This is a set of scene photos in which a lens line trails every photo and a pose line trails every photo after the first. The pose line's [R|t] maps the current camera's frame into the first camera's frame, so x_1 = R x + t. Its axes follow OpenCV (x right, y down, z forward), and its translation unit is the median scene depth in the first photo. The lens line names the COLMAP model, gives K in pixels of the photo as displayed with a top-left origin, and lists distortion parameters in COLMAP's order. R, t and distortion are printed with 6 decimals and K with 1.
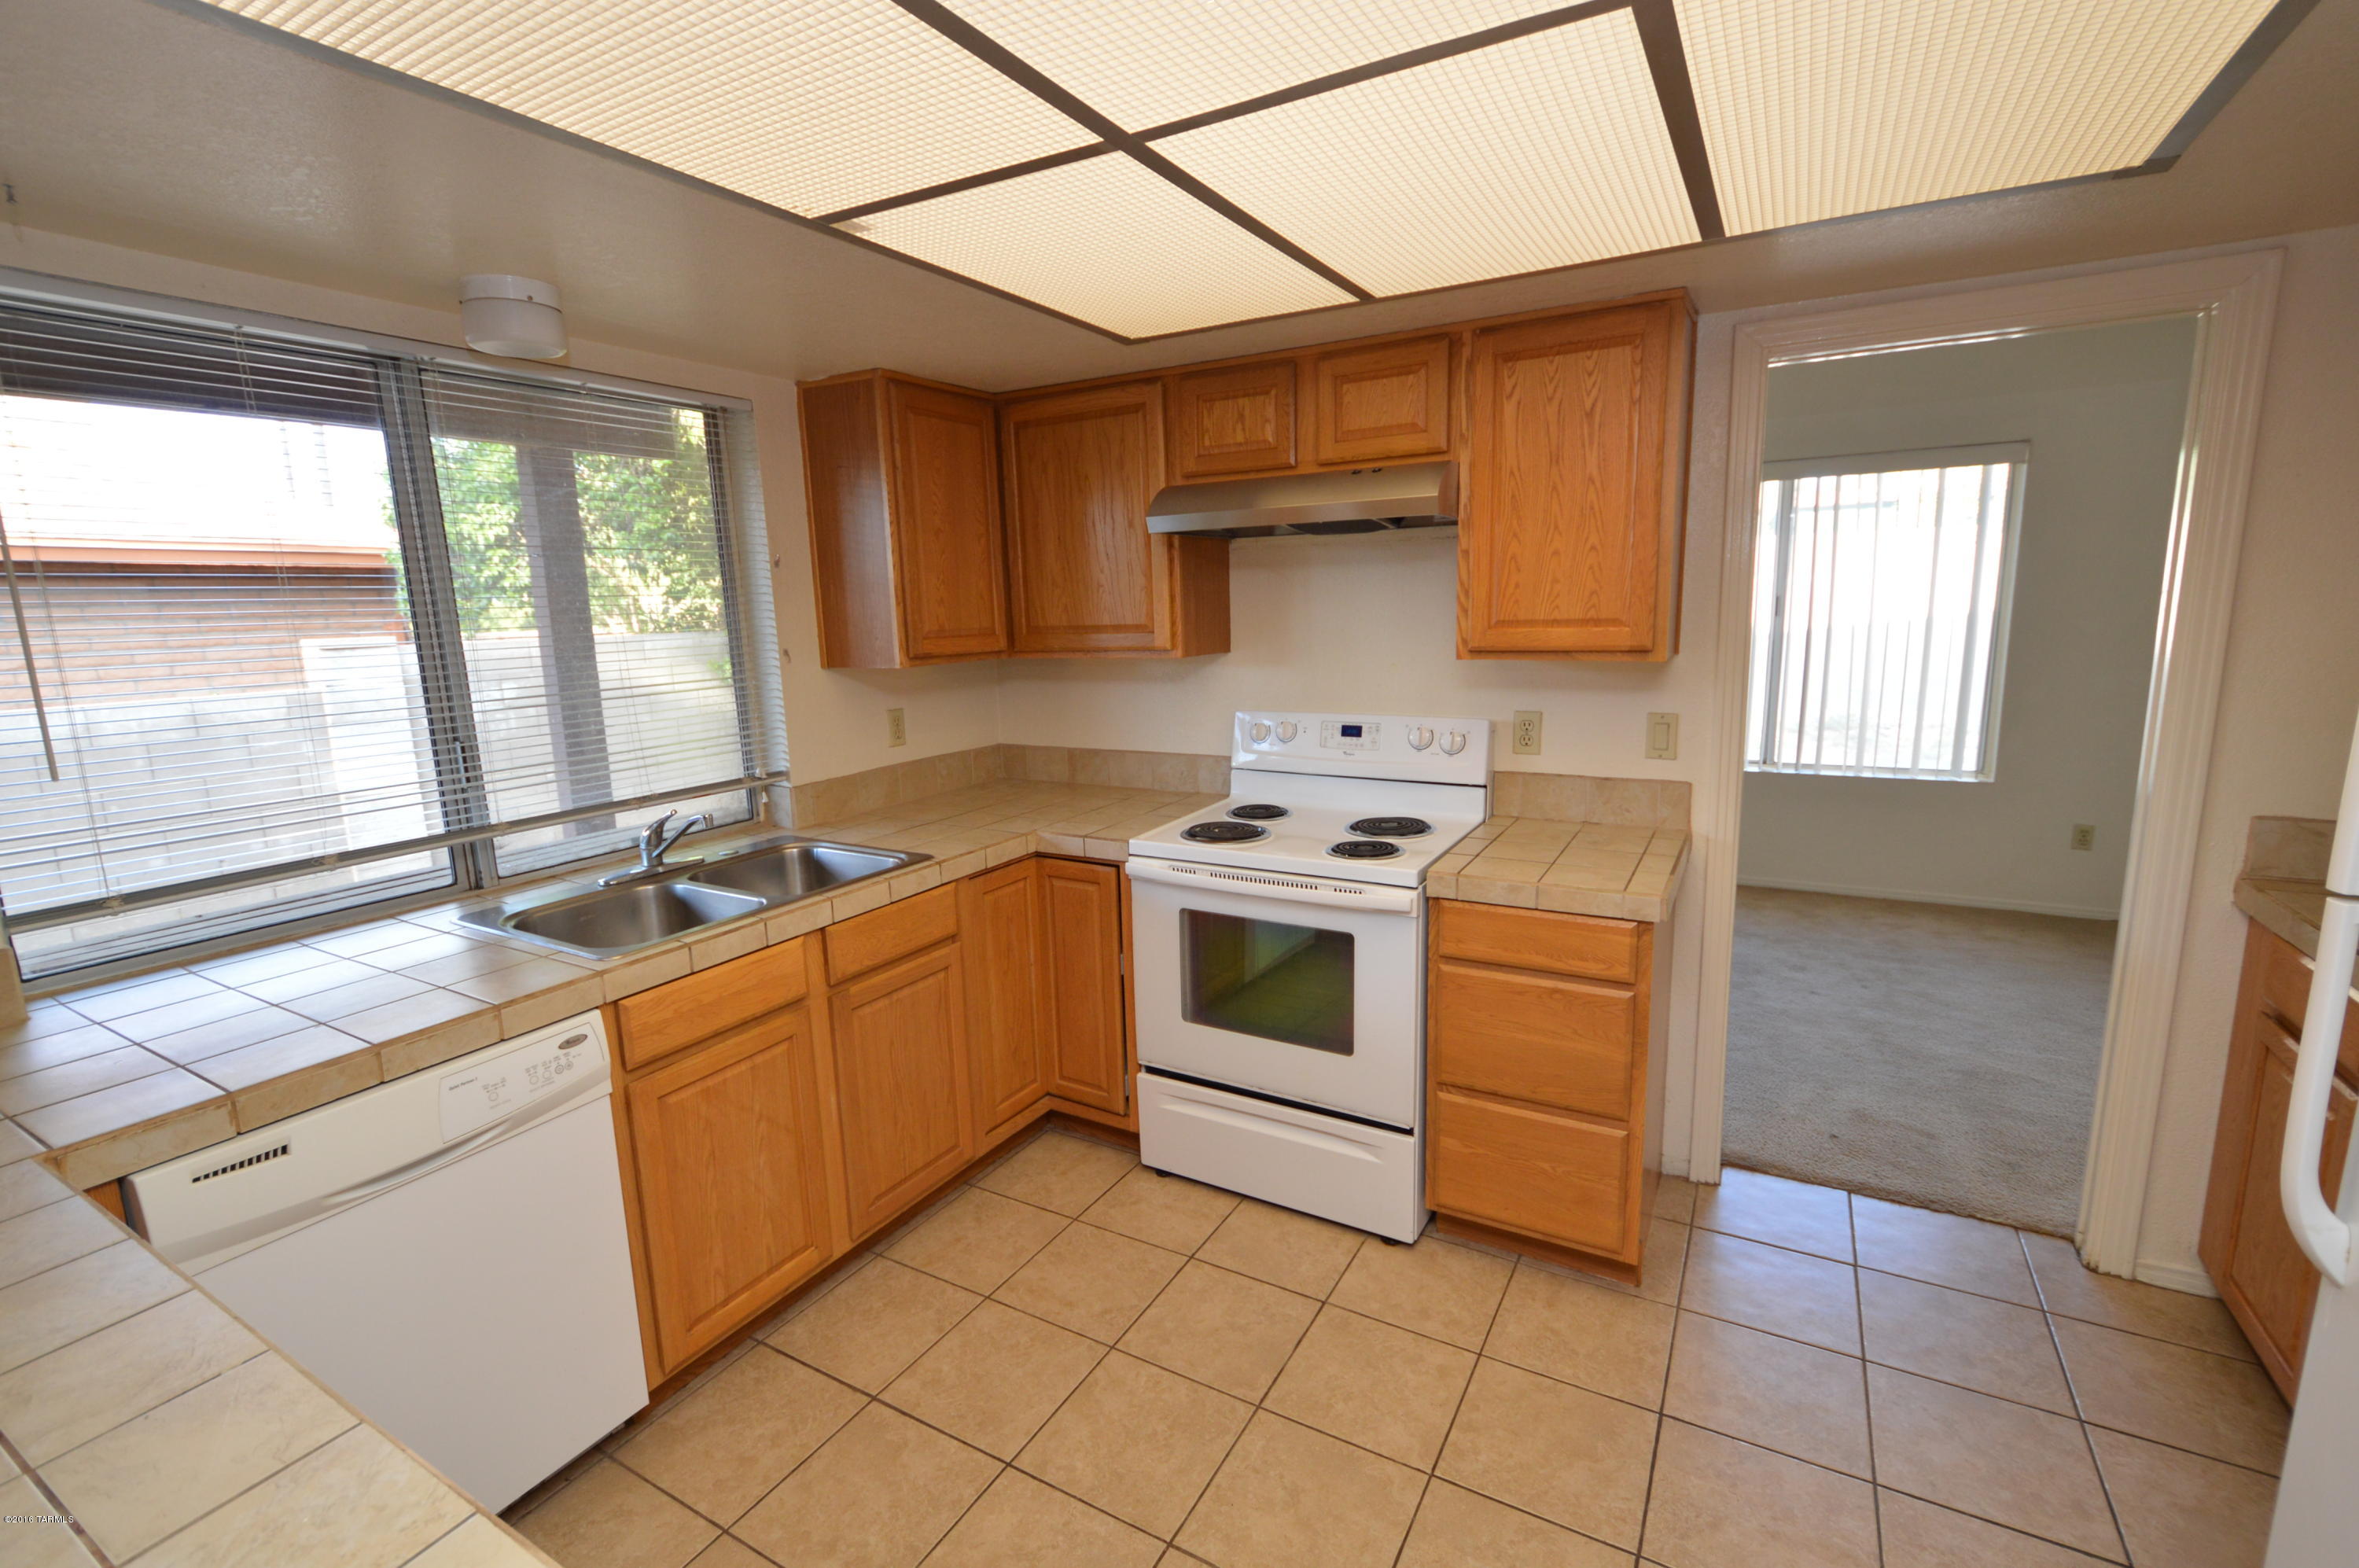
lens RADIAL K [[1041.1, 0, 1164.8], [0, 1041.1, 793.4], [0, 0, 1]] dist [-0.003505, -0.002387]
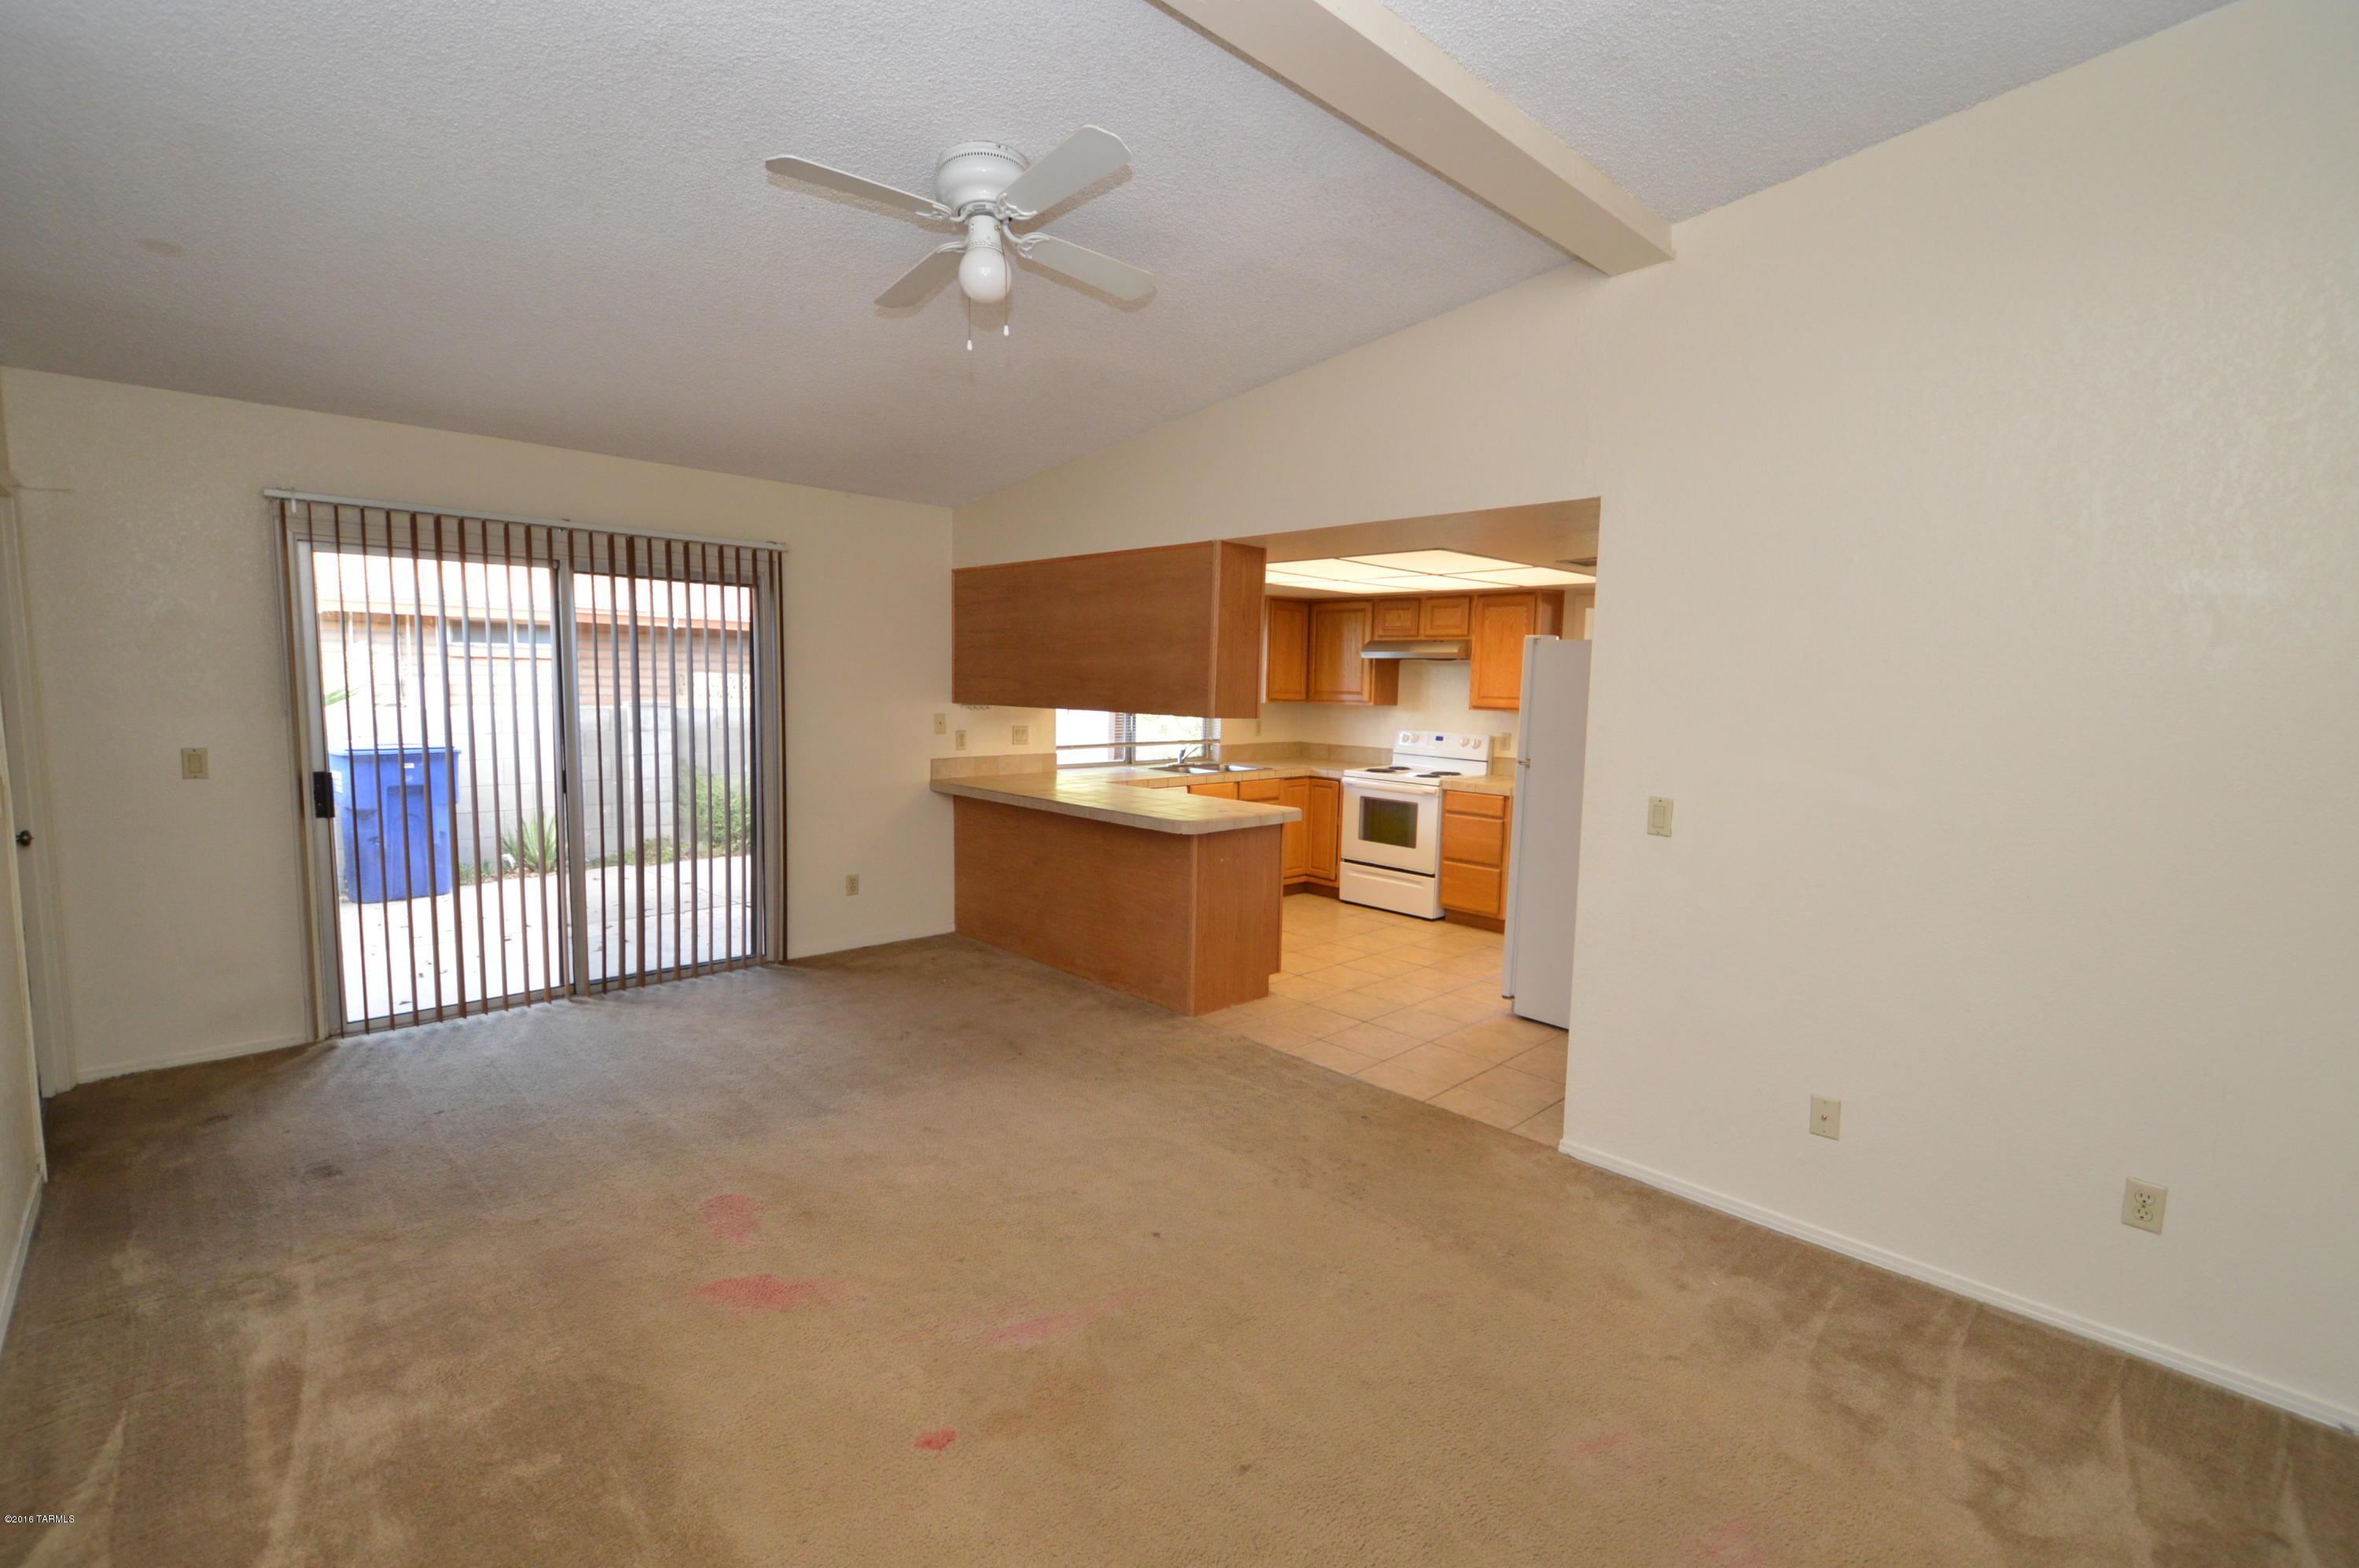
lens RADIAL K [[1041.1, 0, 1178.6], [0, 1041.1, 778.0], [0, 0, 1]] dist [-0.003505, -0.002387]
pose [[0.959338, 0.073678, -0.272476, 0.289220], [-0.095825, 0.993013, -0.068869, 0.288569], [0.265498, 0.092178, 0.959695, -1.687767]]
